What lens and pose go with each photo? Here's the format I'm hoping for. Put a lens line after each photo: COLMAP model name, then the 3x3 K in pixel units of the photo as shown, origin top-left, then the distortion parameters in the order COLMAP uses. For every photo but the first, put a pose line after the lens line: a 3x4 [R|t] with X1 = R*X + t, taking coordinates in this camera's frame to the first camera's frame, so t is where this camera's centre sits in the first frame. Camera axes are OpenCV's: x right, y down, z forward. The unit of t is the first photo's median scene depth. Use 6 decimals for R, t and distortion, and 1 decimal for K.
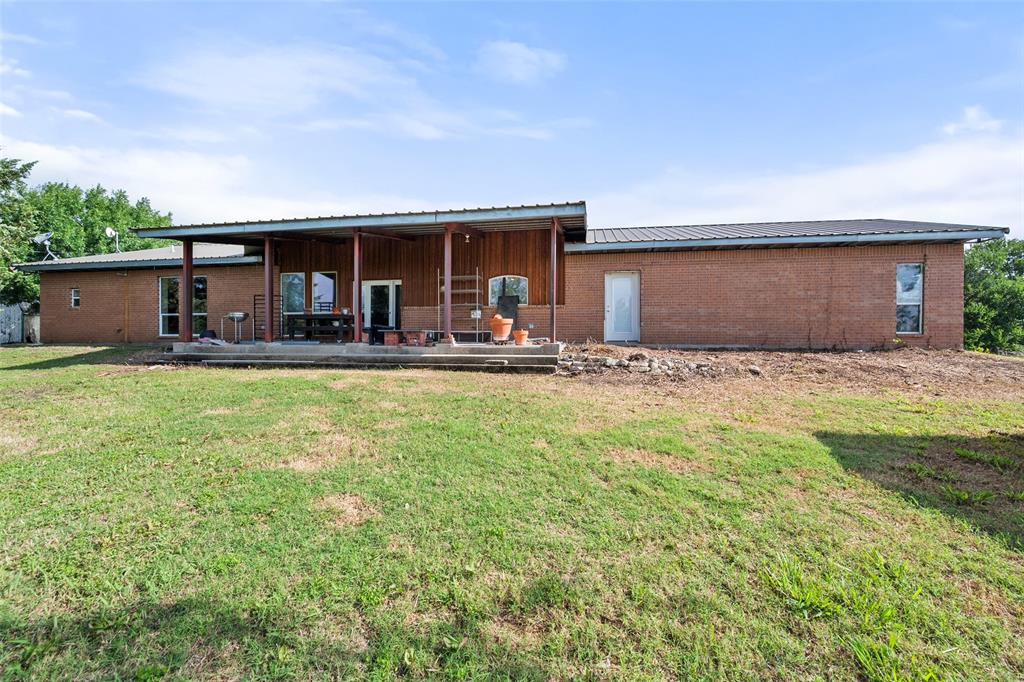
lens RADIAL K [[406.4, 0, 518.3], [0, 406.4, 334.9], [0, 0, 1]] dist [-0.002073, 0.001402]
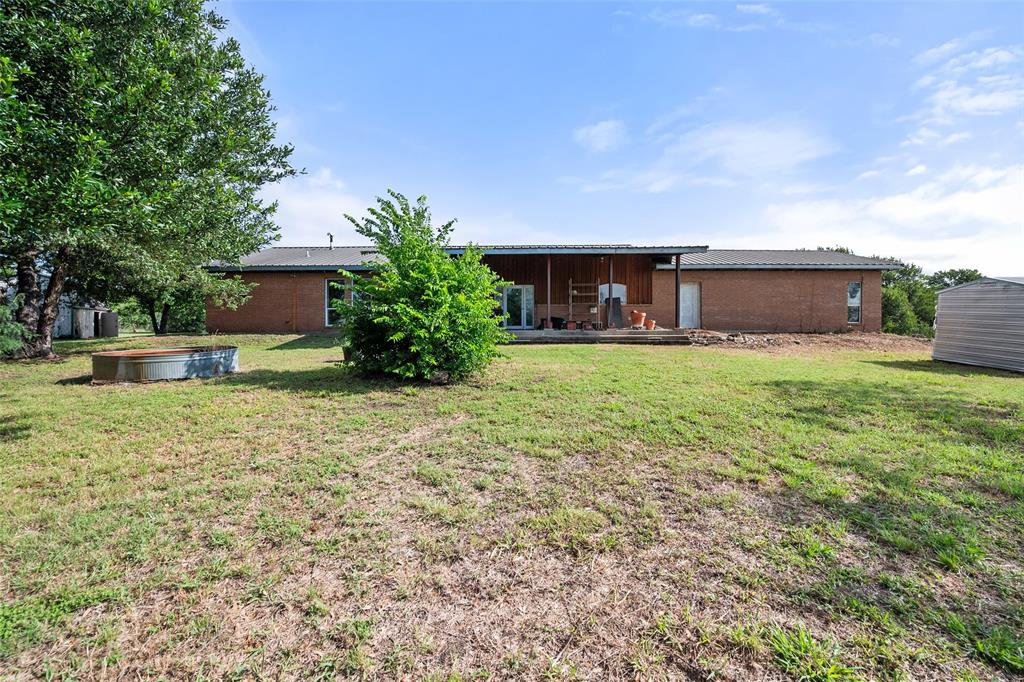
lens RADIAL K [[406.4, 0, 510.2], [0, 406.4, 335.5], [0, 0, 1]] dist [-0.002073, 0.001402]
pose [[0.987405, -0.004310, 0.158156, -0.703714], [0.002464, 0.999927, 0.011870, 0.024058], [-0.158196, -0.011331, 0.987343, -0.436998]]
